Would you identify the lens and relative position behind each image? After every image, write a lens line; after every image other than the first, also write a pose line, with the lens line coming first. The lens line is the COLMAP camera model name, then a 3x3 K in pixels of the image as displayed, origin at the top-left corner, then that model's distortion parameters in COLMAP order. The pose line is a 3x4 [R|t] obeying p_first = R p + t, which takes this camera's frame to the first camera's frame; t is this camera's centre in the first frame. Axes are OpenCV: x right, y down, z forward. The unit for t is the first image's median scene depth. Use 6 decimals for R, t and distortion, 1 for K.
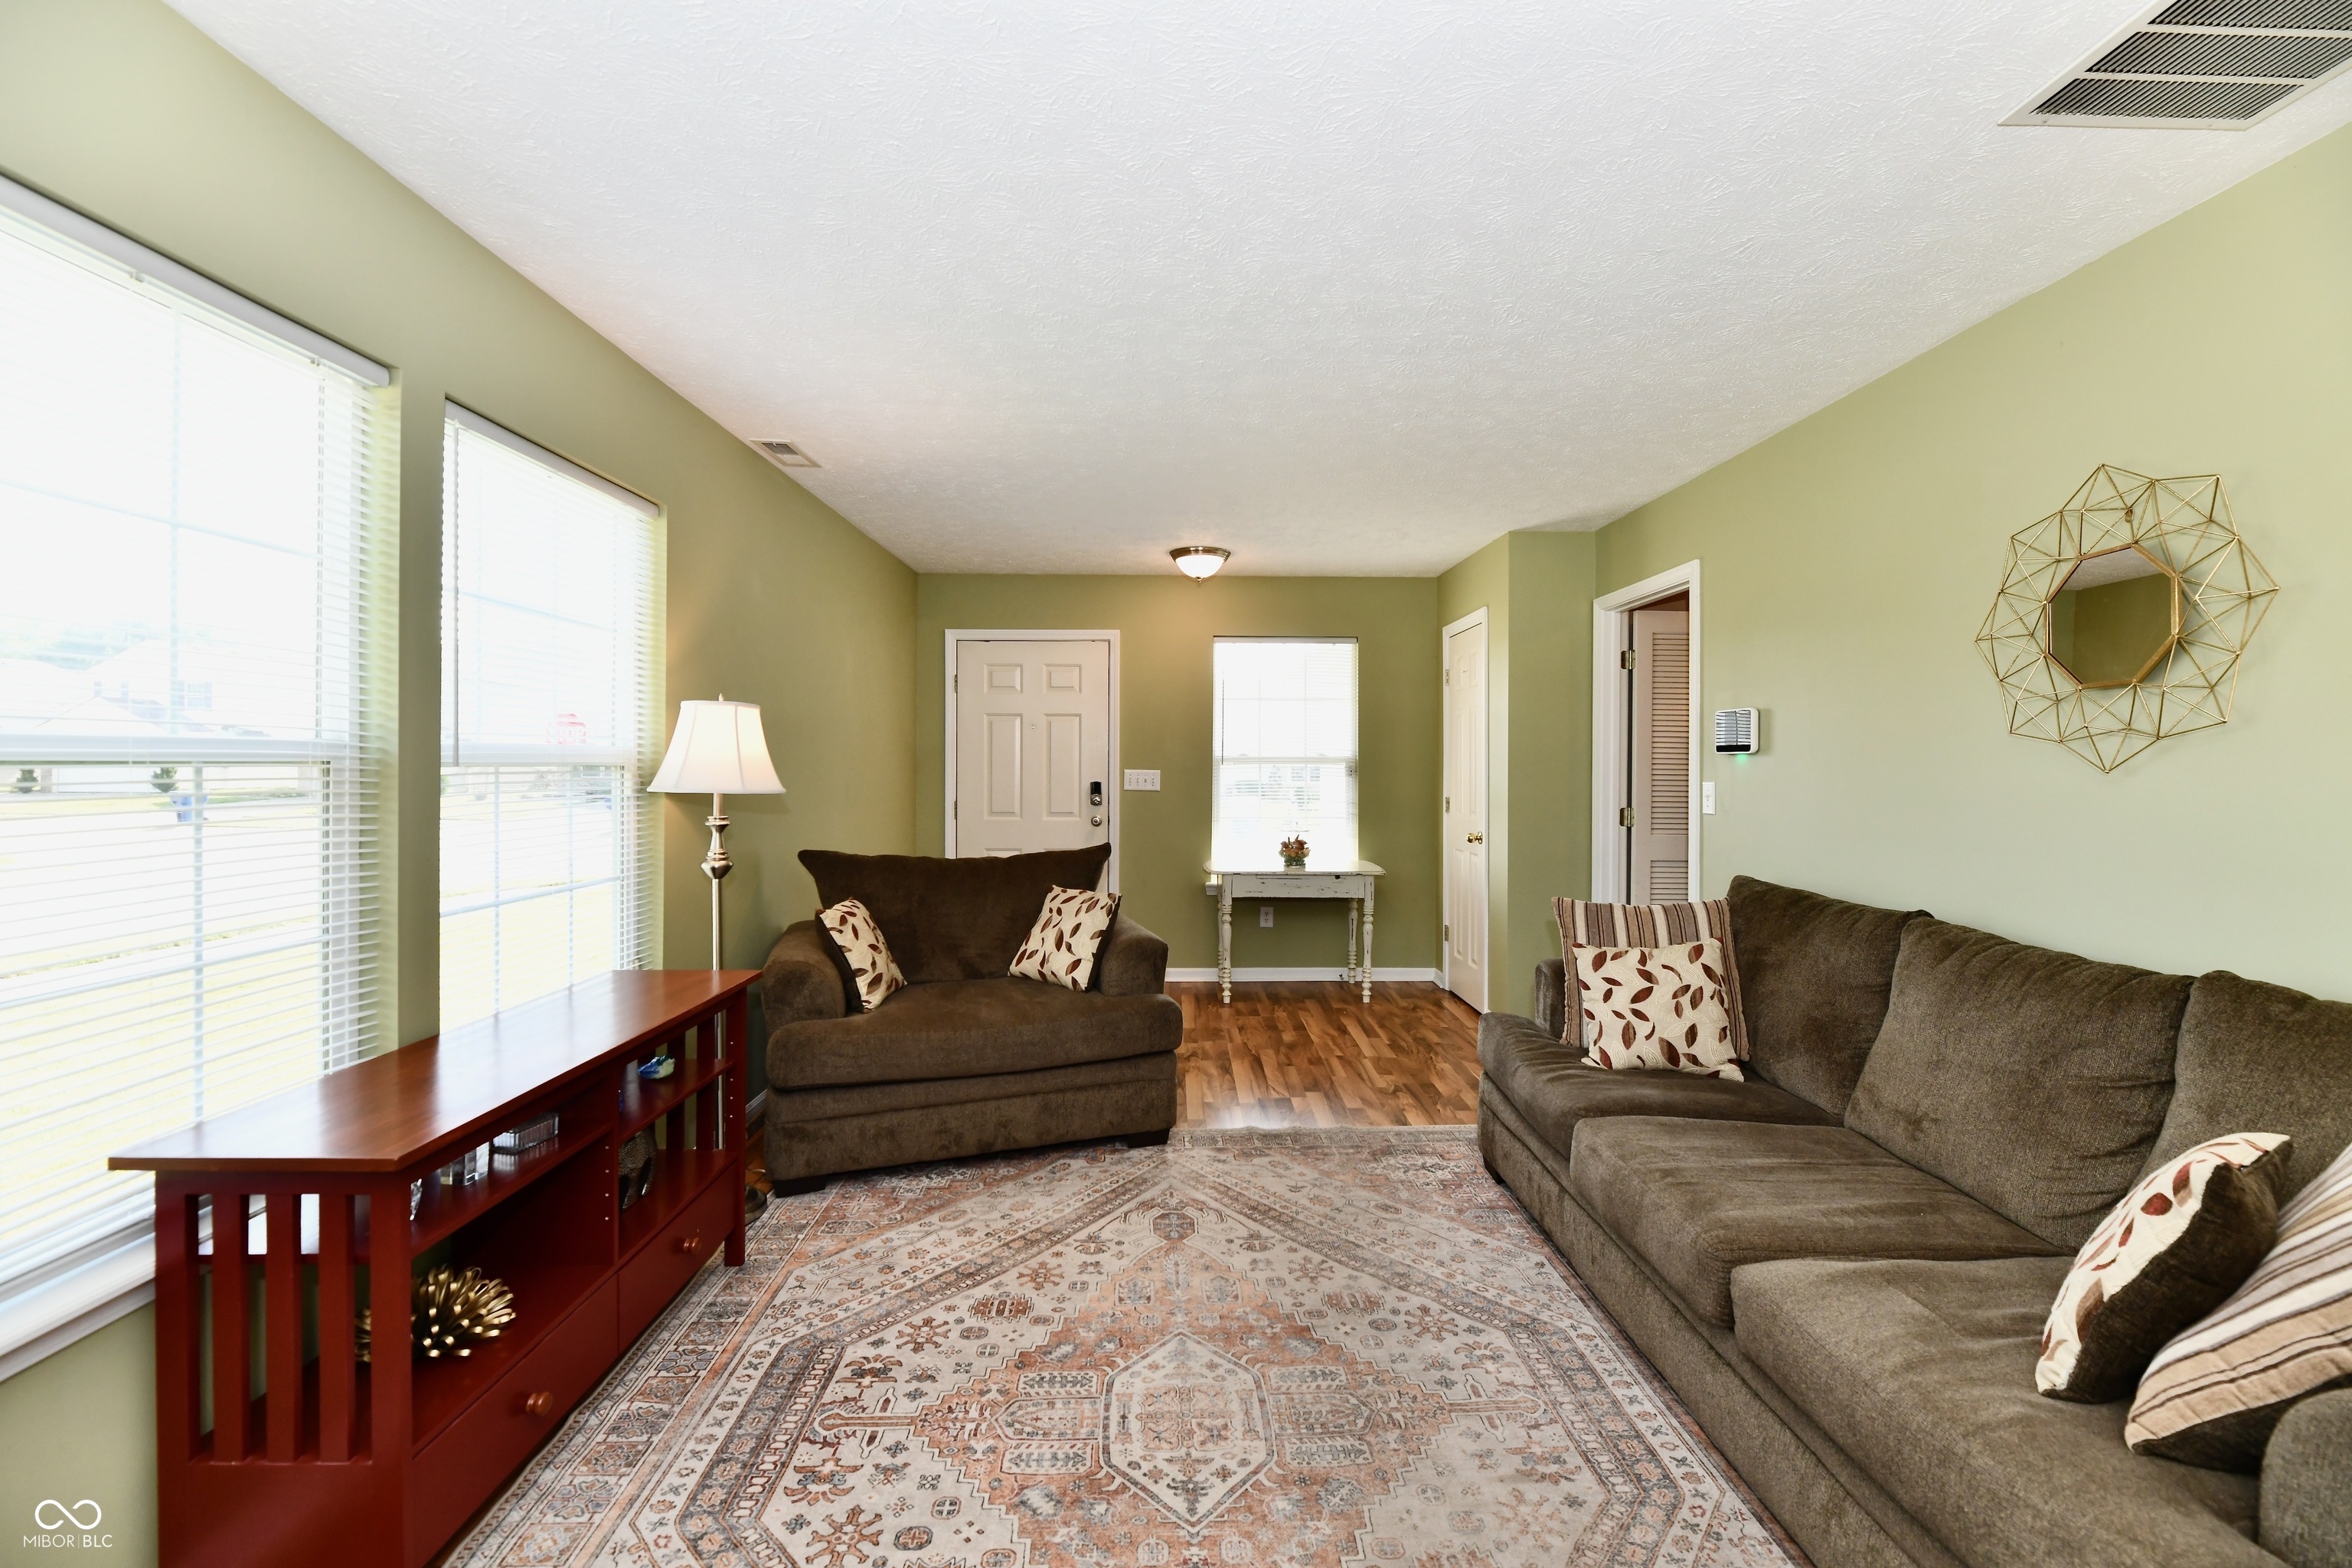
lens RADIAL K [[961.5, 0, 1181.0], [0, 961.5, 769.8], [0, 0, 1]] dist [-0.000782, -0.003116]
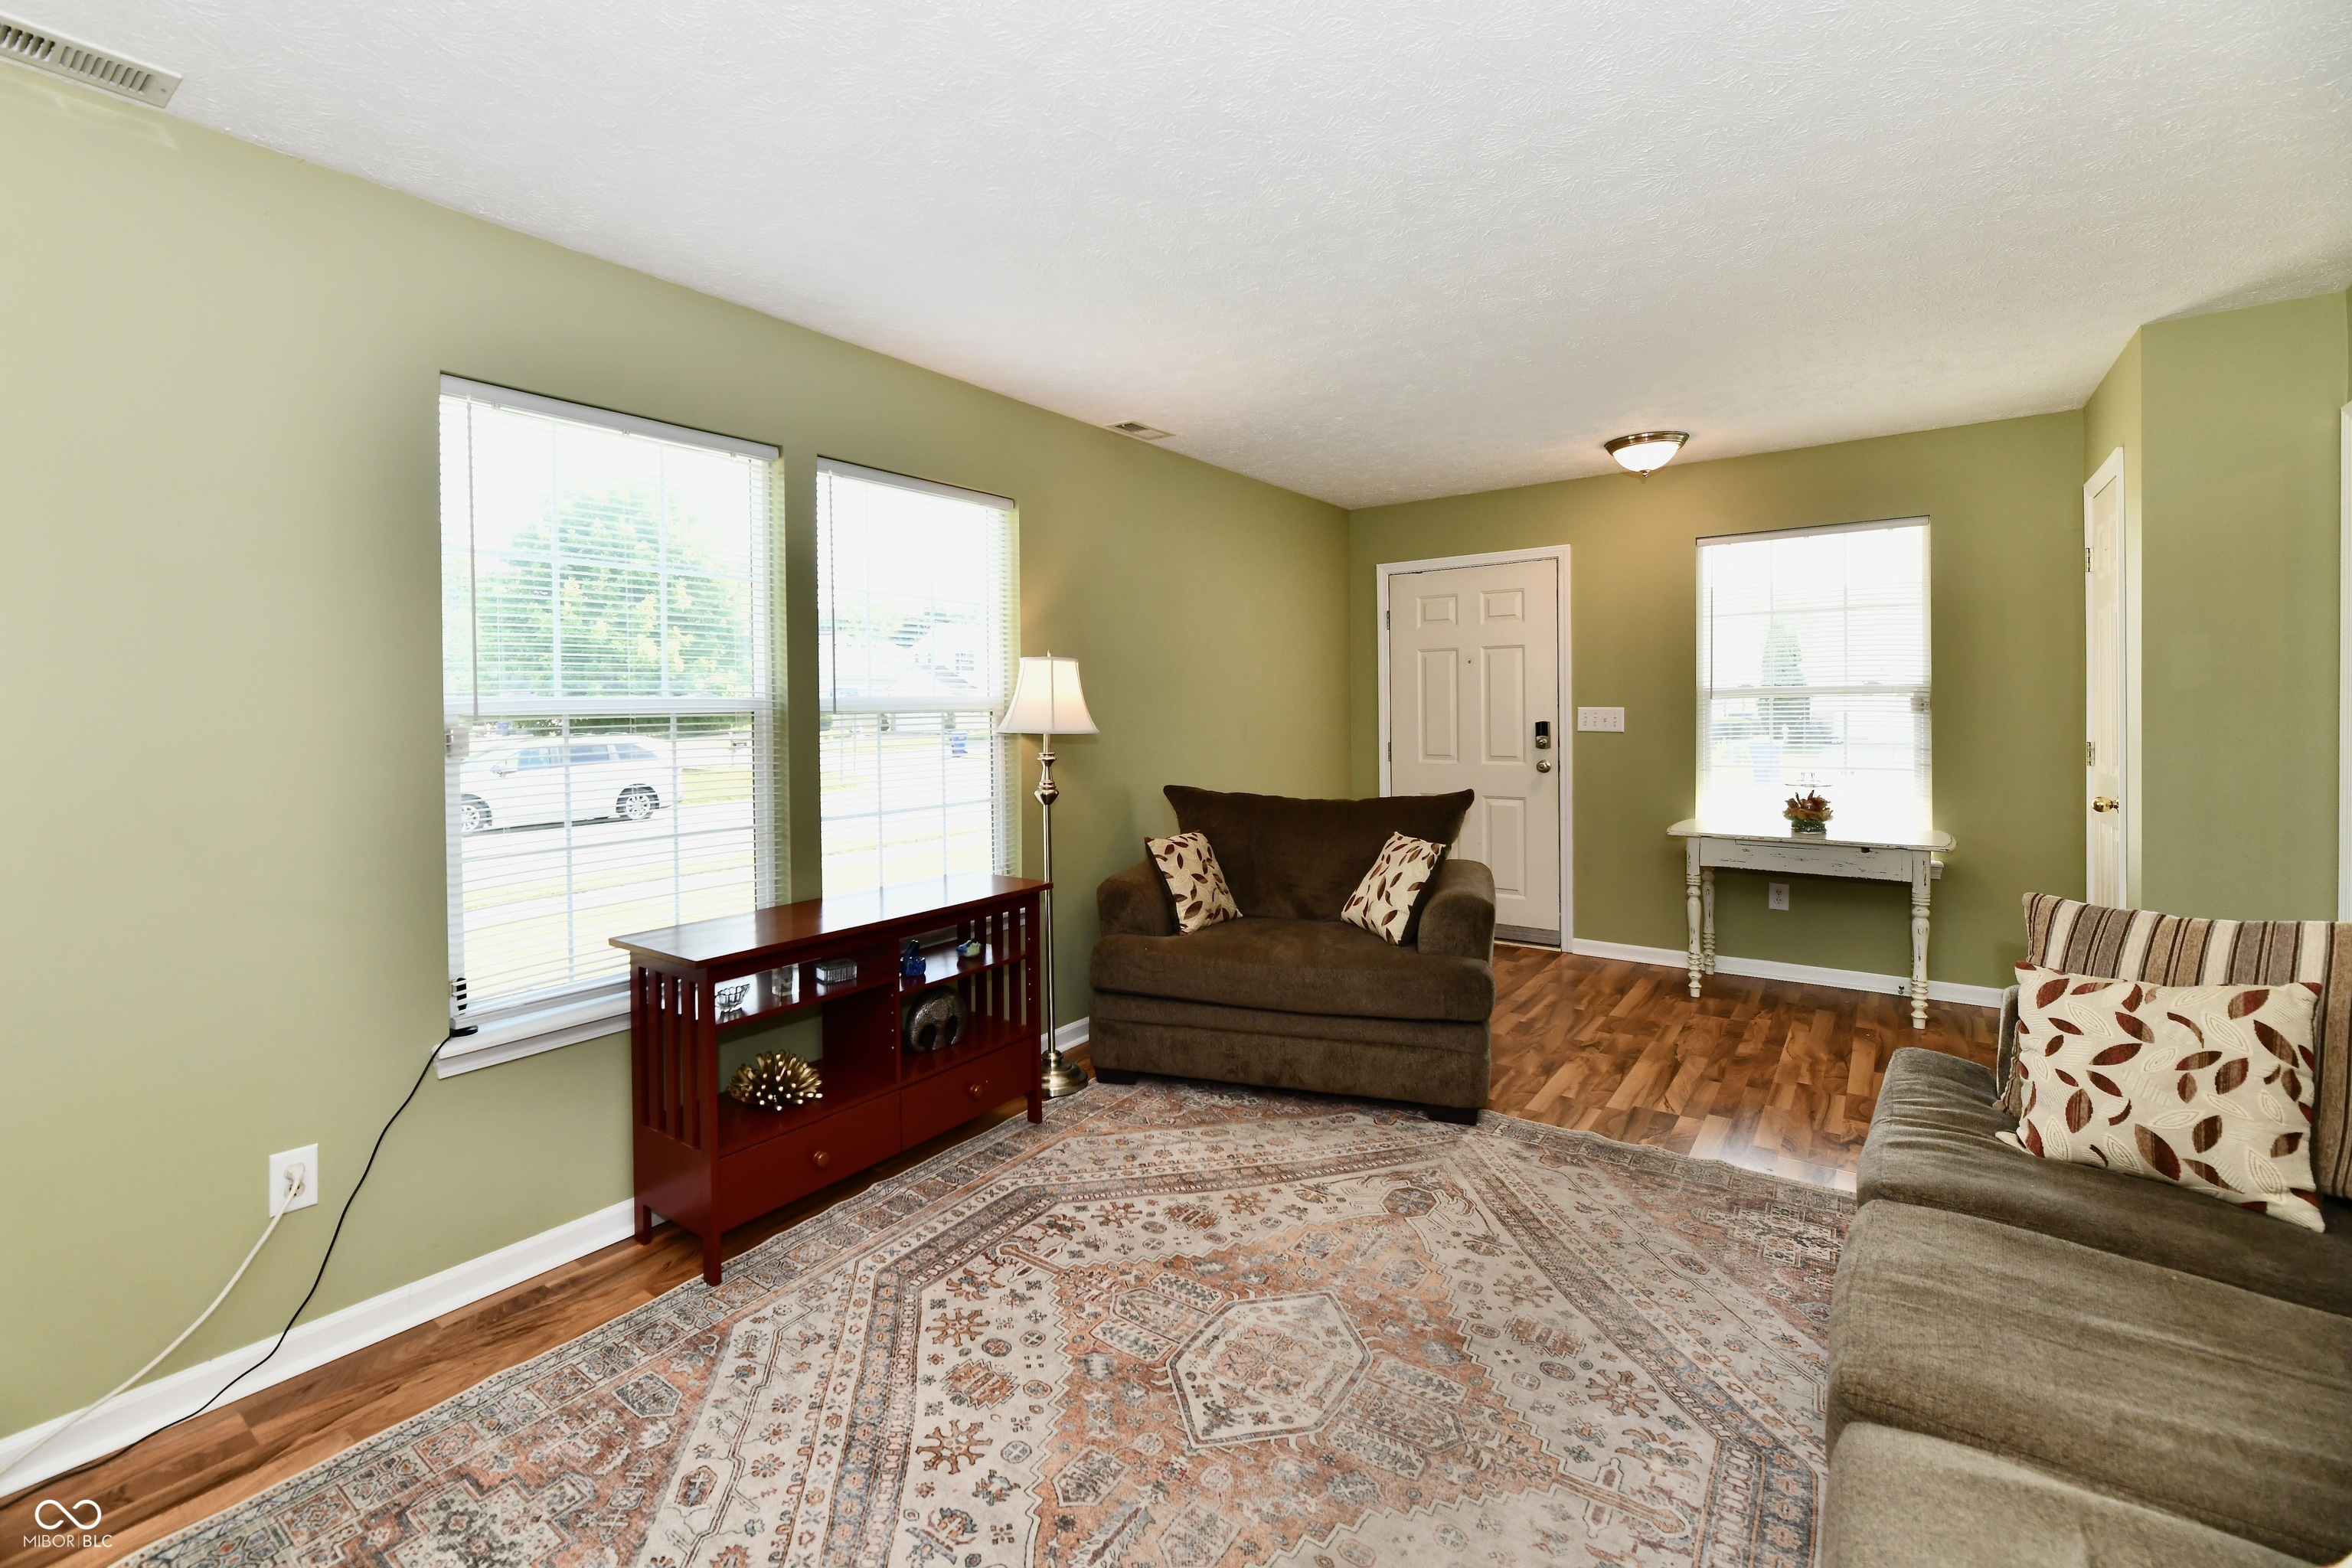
lens RADIAL K [[1016.3, 0, 1093.3], [0, 1016.3, 725.0], [0, 0, 1]] dist [0.000378, -0.003594]
pose [[0.772233, -0.003738, -0.635328, 0.391972], [0.013493, 0.999854, 0.010518, 0.000975], [0.635196, -0.016695, 0.772170, 0.060564]]
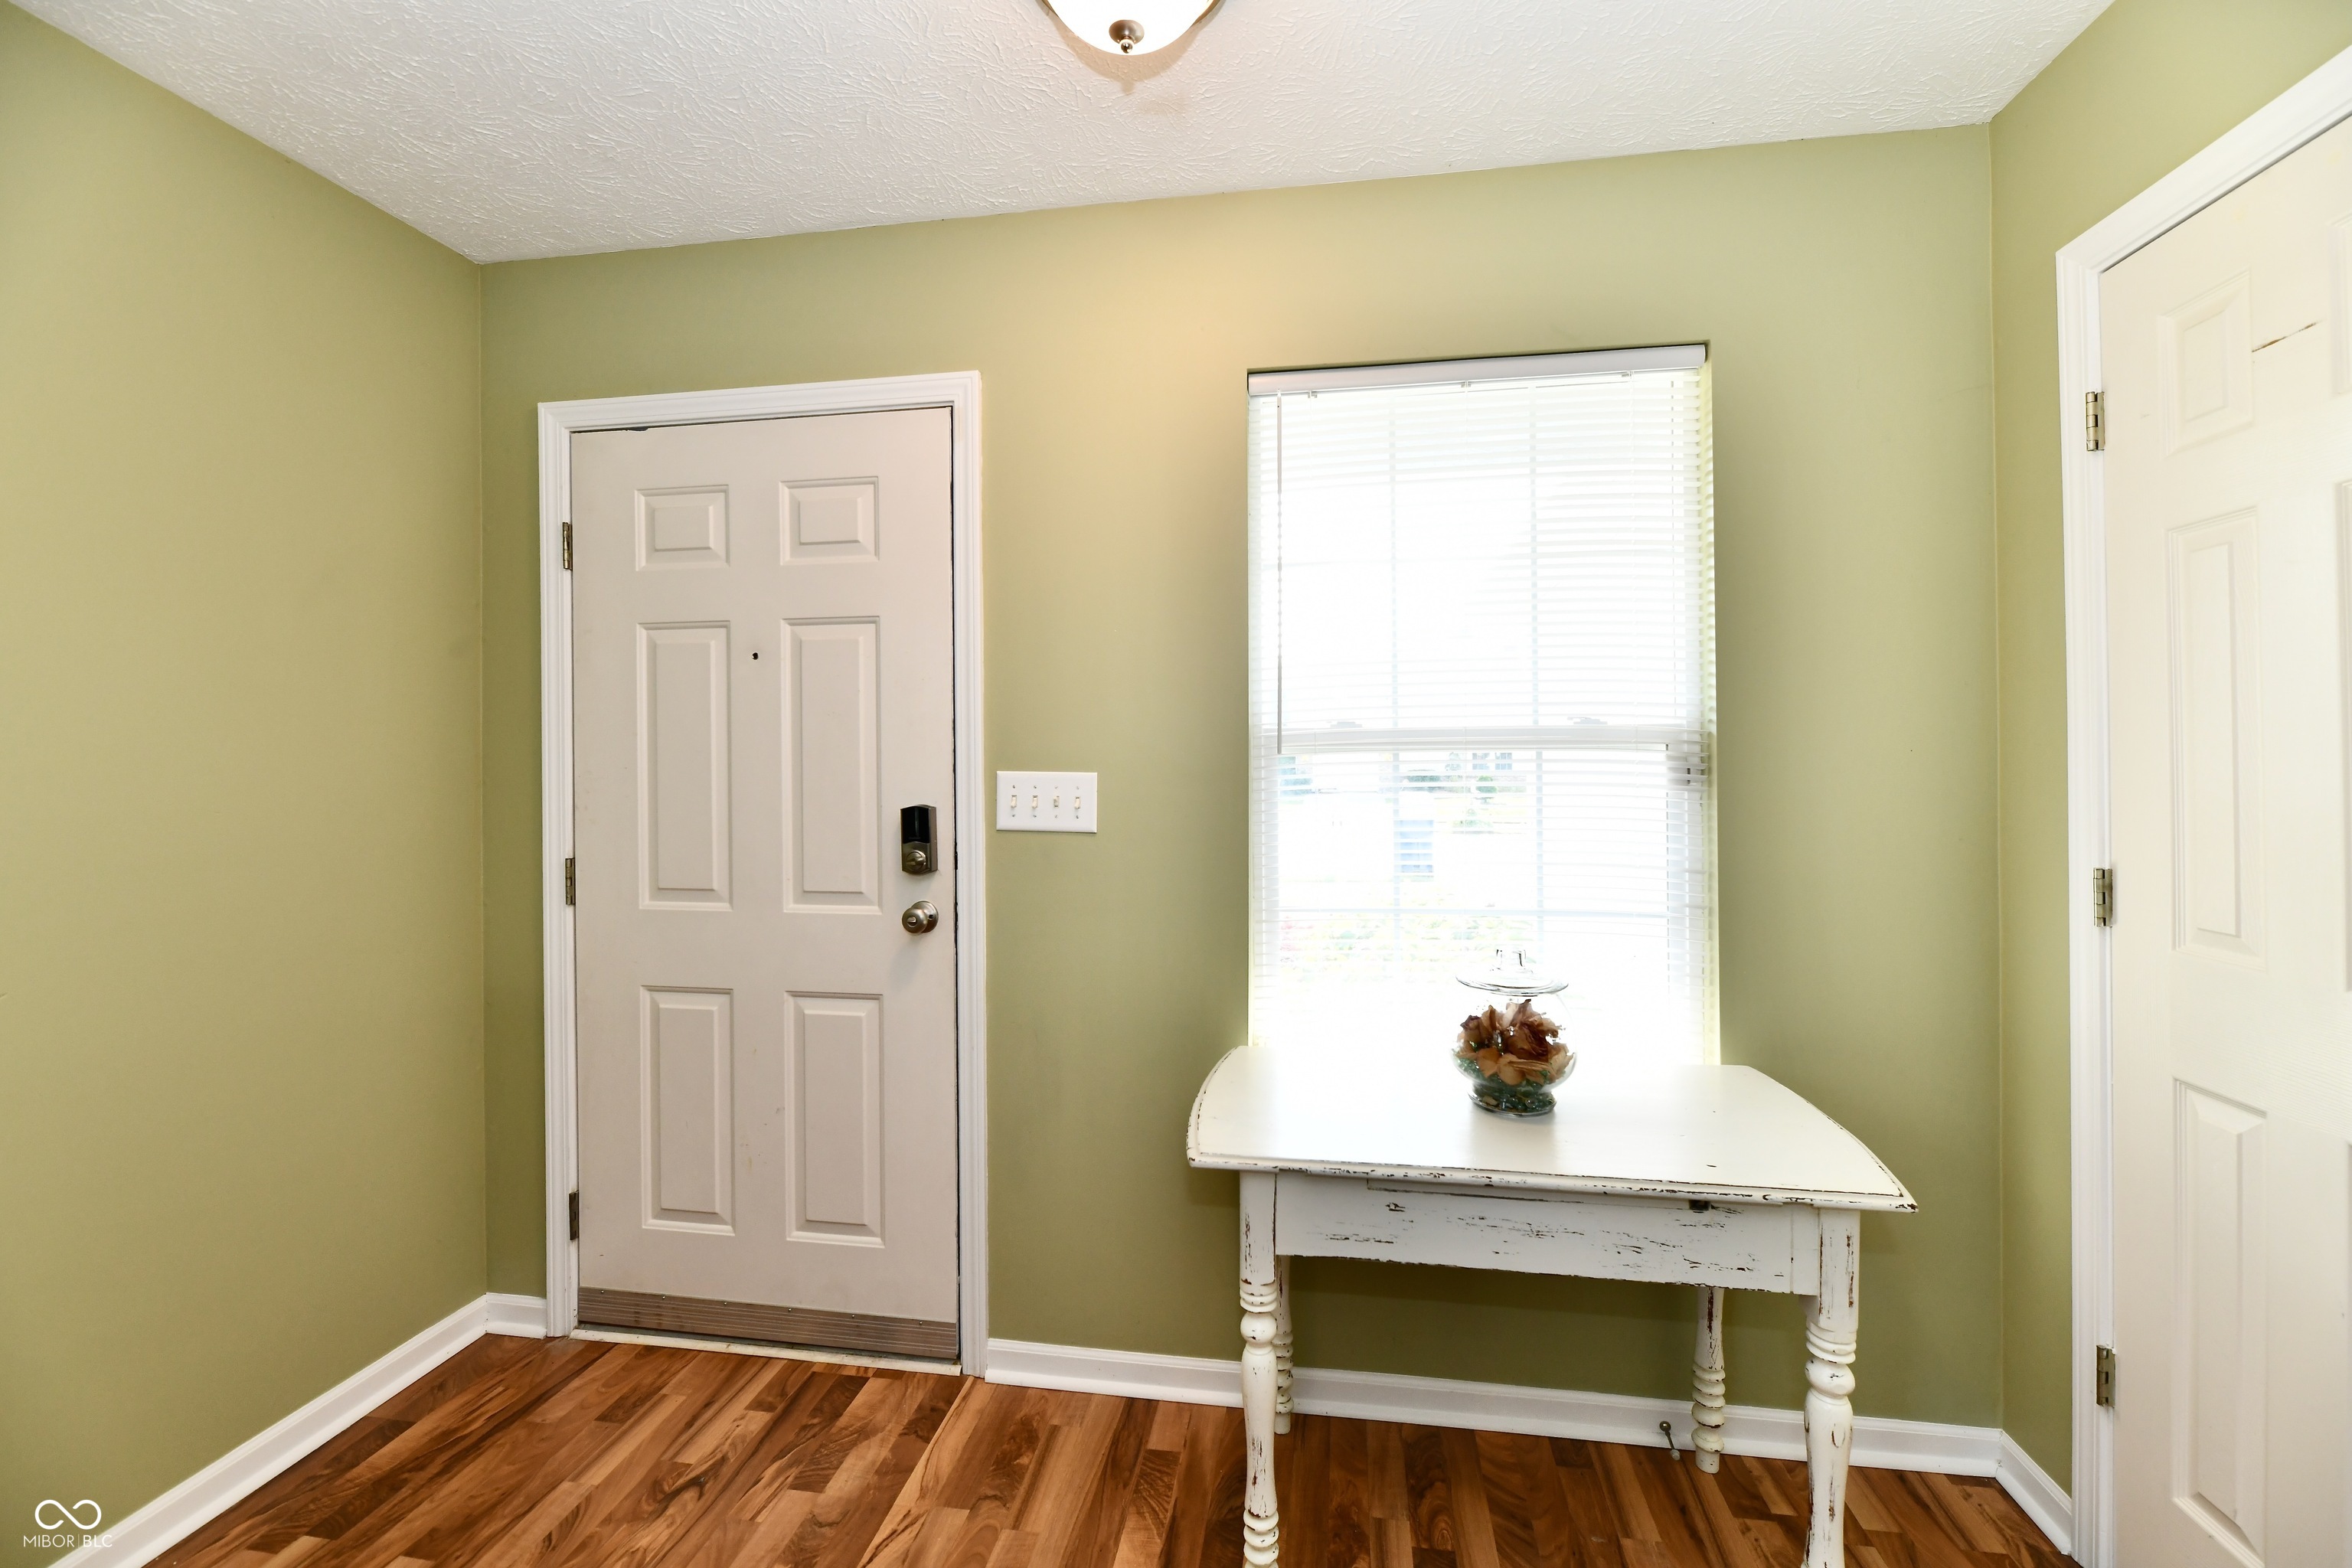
lens RADIAL K [[961.5, 0, 1203.7], [0, 961.5, 748.3], [0, 0, 1]] dist [-0.000782, -0.003116]
pose [[0.987474, -0.010368, -0.157443, 0.150340], [0.008425, 0.999880, -0.013006, -0.007296], [0.157559, 0.011516, 0.987442, 1.435185]]
